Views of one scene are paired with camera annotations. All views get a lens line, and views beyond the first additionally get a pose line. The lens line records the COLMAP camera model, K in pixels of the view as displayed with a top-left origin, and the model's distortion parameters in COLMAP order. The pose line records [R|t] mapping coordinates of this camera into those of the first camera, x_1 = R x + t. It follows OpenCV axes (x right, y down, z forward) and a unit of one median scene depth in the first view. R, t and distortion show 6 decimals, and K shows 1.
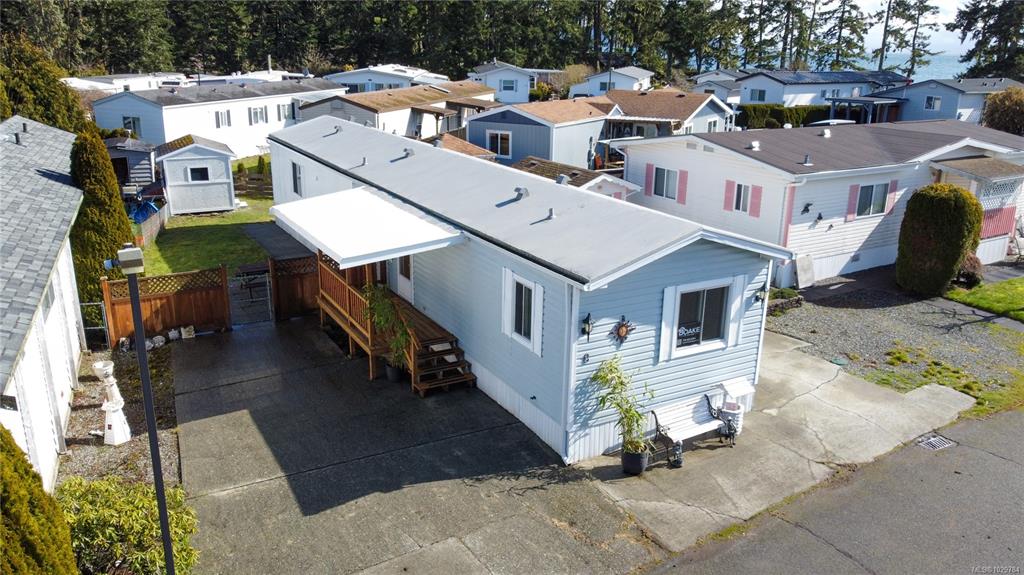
lens RADIAL K [[773.2, 0, 512.0], [0, 773.2, 287.5], [0, 0, 1]] dist [-0.010881, -0.011357]
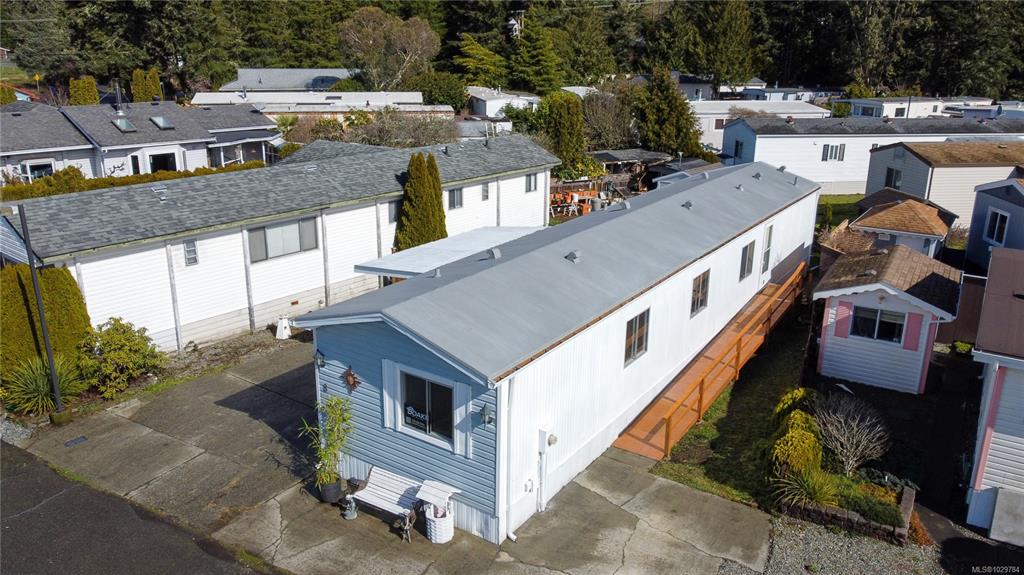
lens RADIAL K [[773.2, 0, 512.0], [0, 773.2, 287.5], [0, 0, 1]] dist [-0.010881, -0.011357]
pose [[0.443908, 0.261143, -0.857175, 1.103245], [-0.271736, 0.950778, 0.148935, -0.283628], [0.853876, 0.166812, 0.493020, 0.584125]]
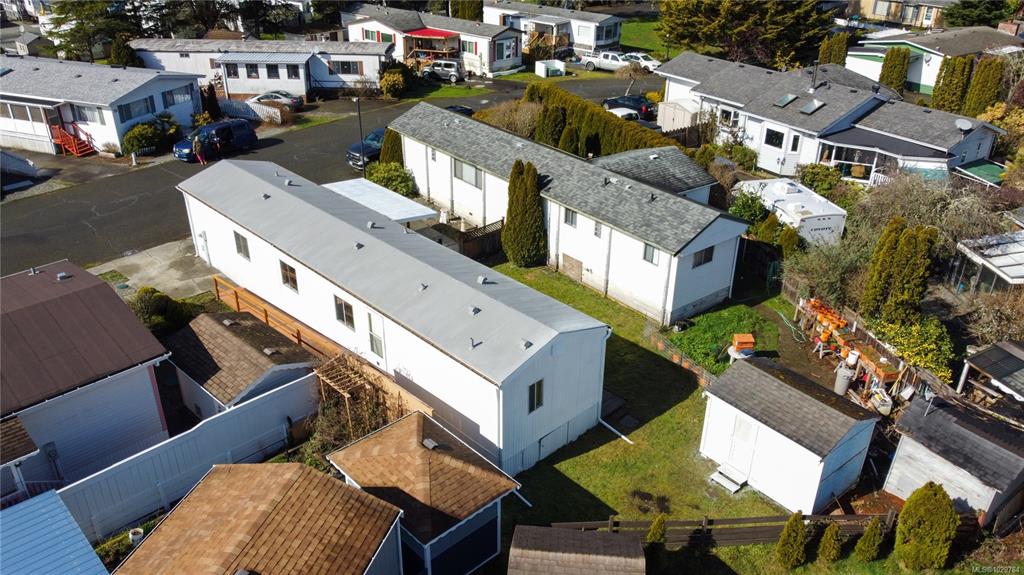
lens RADIAL K [[773.2, 0, 512.0], [0, 773.2, 287.5], [0, 0, 1]] dist [-0.010881, -0.011357]
pose [[-0.967435, 0.090817, -0.236267, -0.068902], [-0.103458, 0.710017, 0.696543, -1.652118], [0.231011, 0.698304, -0.677499, 3.182466]]
